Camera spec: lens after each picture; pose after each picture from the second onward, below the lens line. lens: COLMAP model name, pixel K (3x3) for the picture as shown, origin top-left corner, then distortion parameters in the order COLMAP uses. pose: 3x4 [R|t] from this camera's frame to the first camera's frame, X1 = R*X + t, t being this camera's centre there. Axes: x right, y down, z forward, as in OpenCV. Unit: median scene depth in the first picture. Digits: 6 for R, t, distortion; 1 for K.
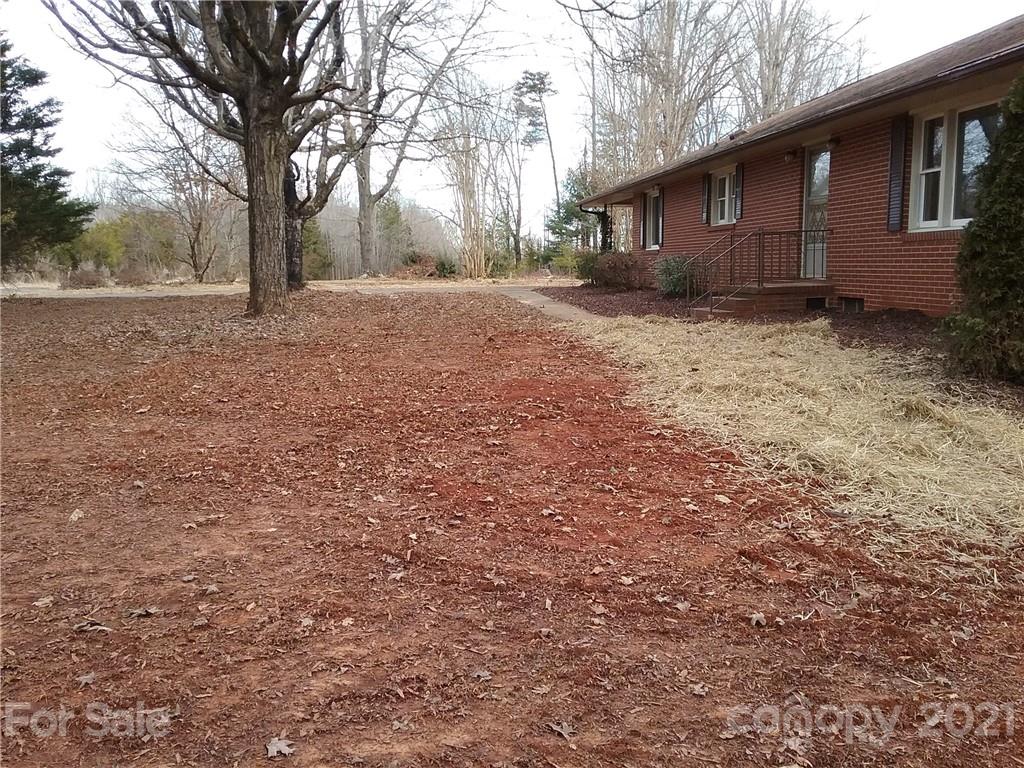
lens RADIAL K [[946.4, 0, 515.6], [0, 946.4, 371.6], [0, 0, 1]] dist [0.103467, -0.217652]
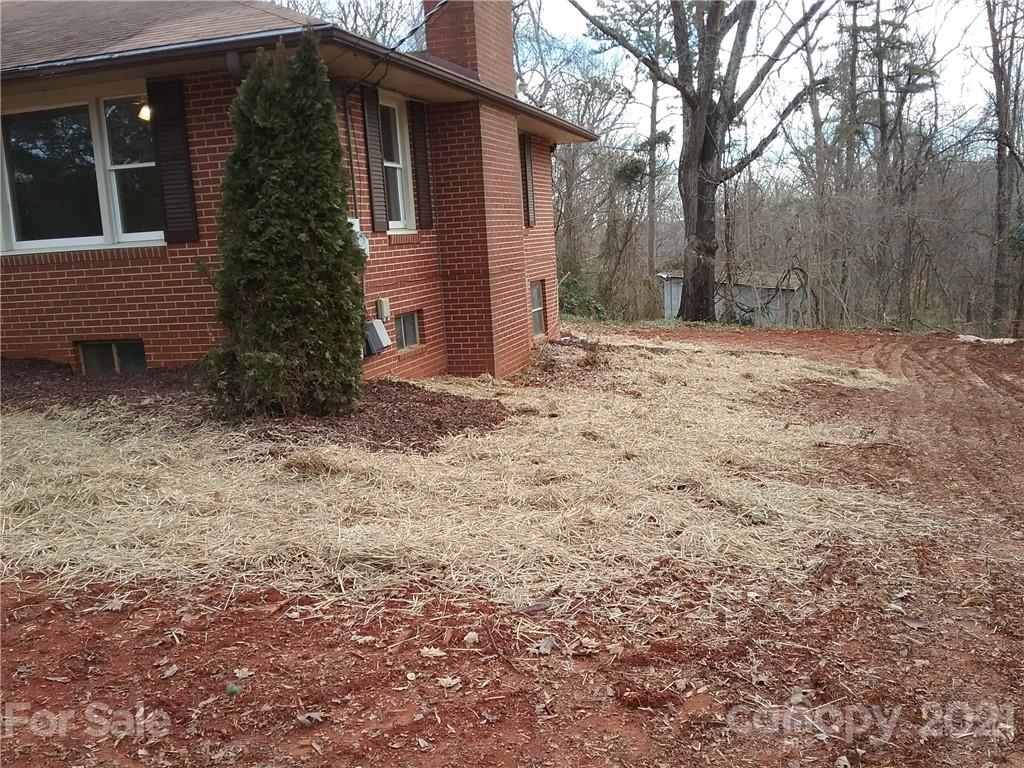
lens RADIAL K [[946.4, 0, 515.6], [0, 946.4, 371.6], [0, 0, 1]] dist [0.103467, -0.217652]
pose [[0.364740, -0.152249, 0.918578, -0.267261], [0.157869, 0.982369, 0.100137, -0.093371], [-0.917629, 0.108491, 0.382345, 0.454565]]
